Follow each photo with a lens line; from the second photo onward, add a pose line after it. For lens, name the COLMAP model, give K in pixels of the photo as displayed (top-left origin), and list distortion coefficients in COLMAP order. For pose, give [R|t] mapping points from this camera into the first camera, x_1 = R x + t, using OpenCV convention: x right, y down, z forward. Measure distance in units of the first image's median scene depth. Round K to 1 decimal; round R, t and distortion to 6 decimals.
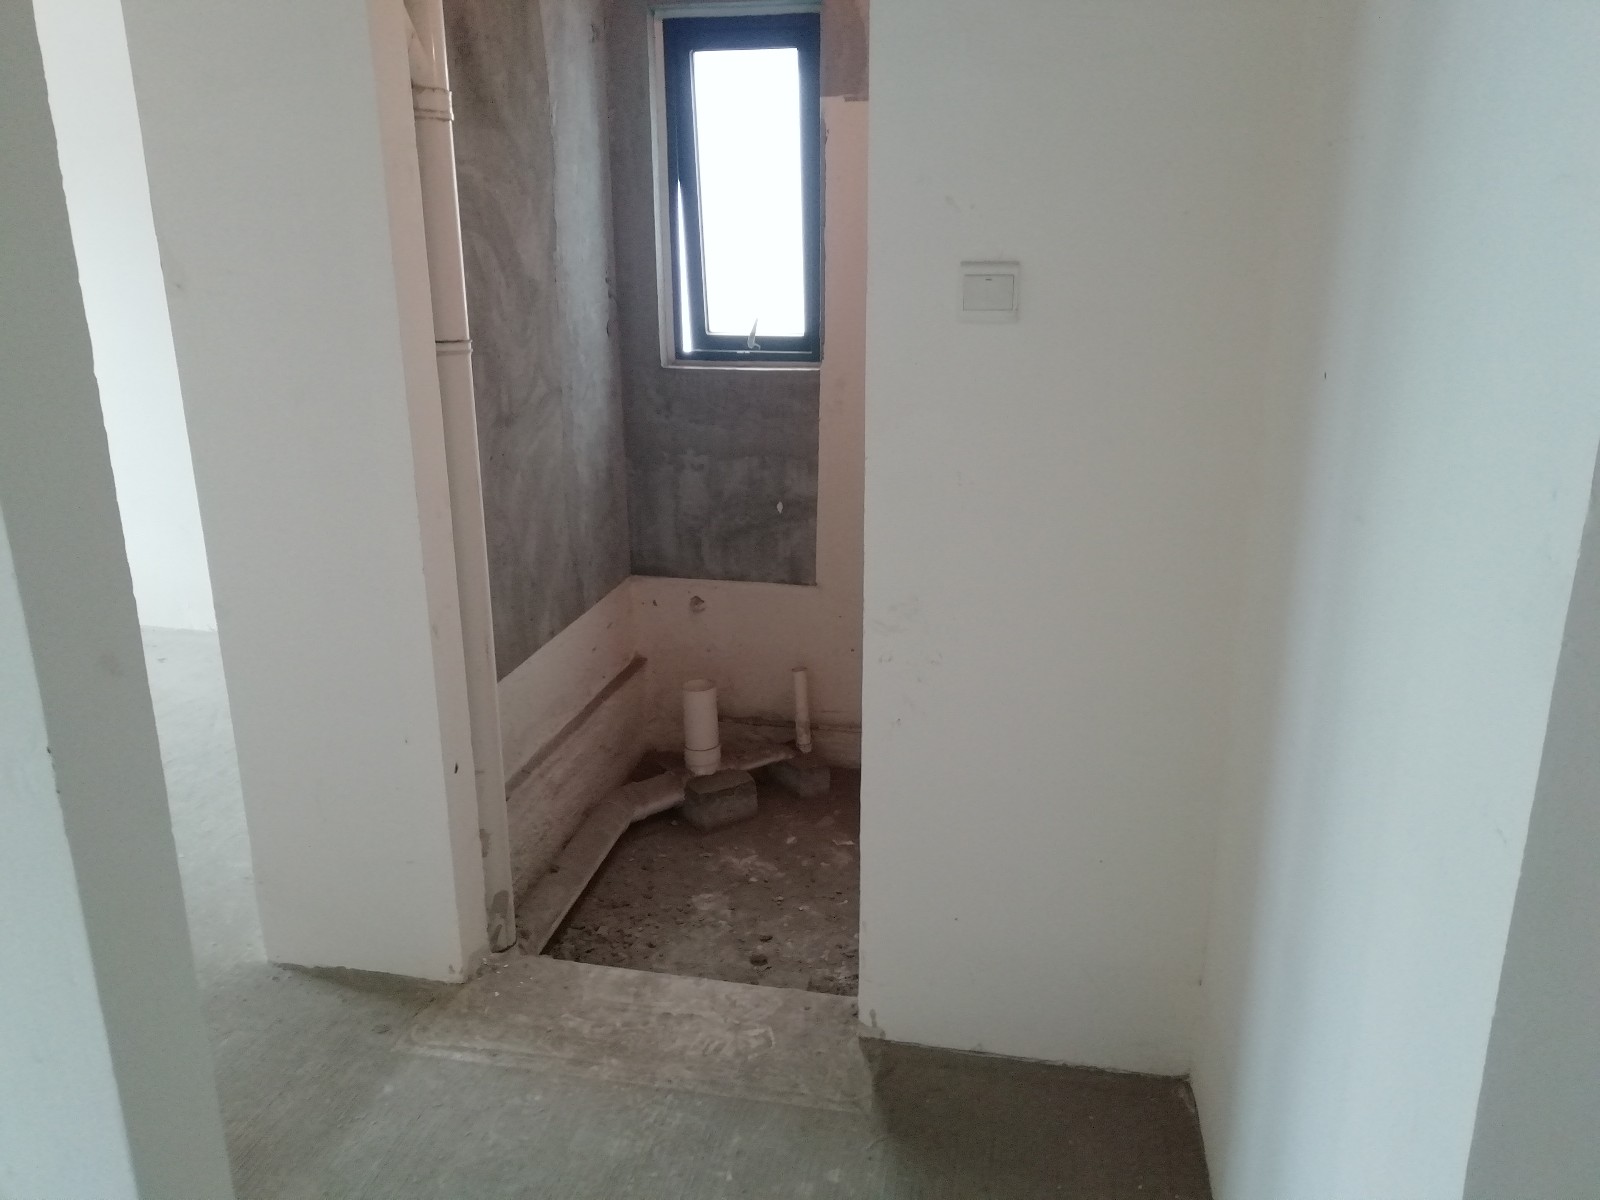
lens RADIAL K [[1208.2, 0, 802.7], [0, 1208.2, 594.0], [0, 0, 1]] dist [0.040866, -0.015789]
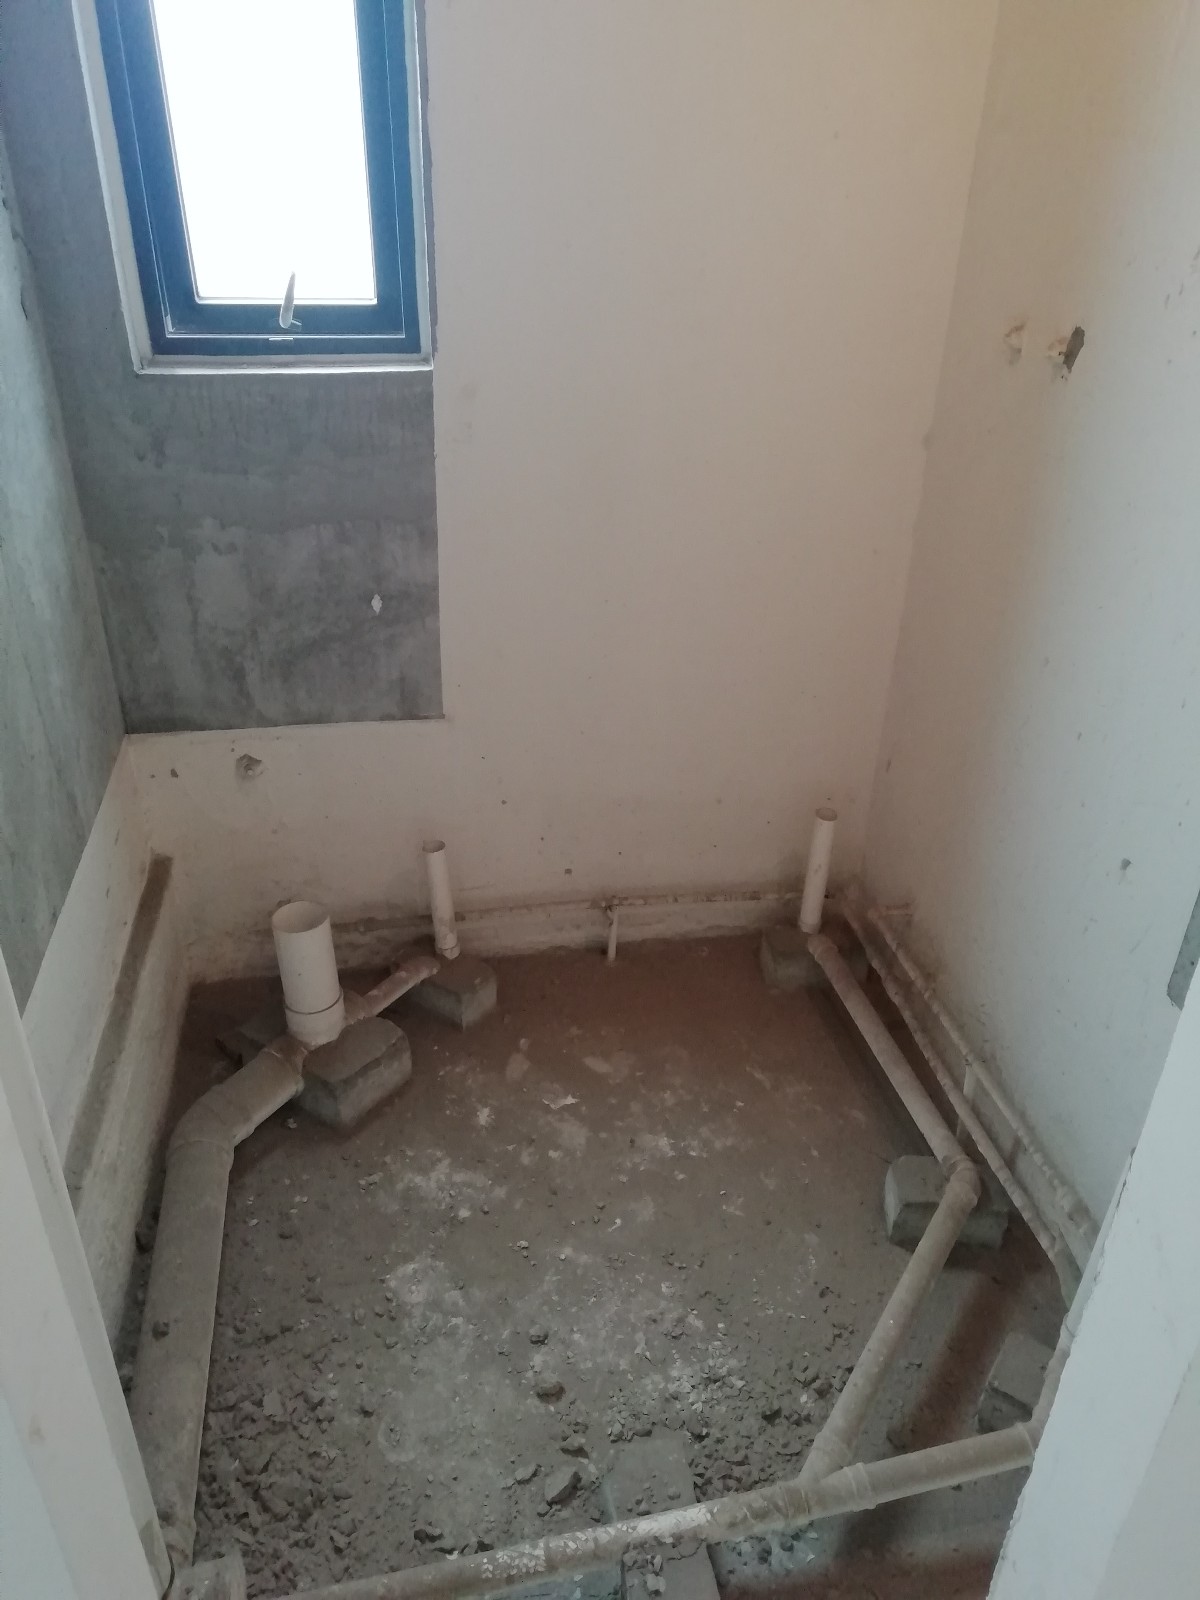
lens RADIAL K [[1208.2, 0, 597.8], [0, 1208.2, 810.4], [0, 0, 1]] dist [0.040866, -0.015789]
pose [[0.927167, -0.168321, 0.334707, -0.138600], [0.083245, 0.963616, 0.253999, -0.117790], [-0.365283, -0.207636, 0.907445, 0.377895]]
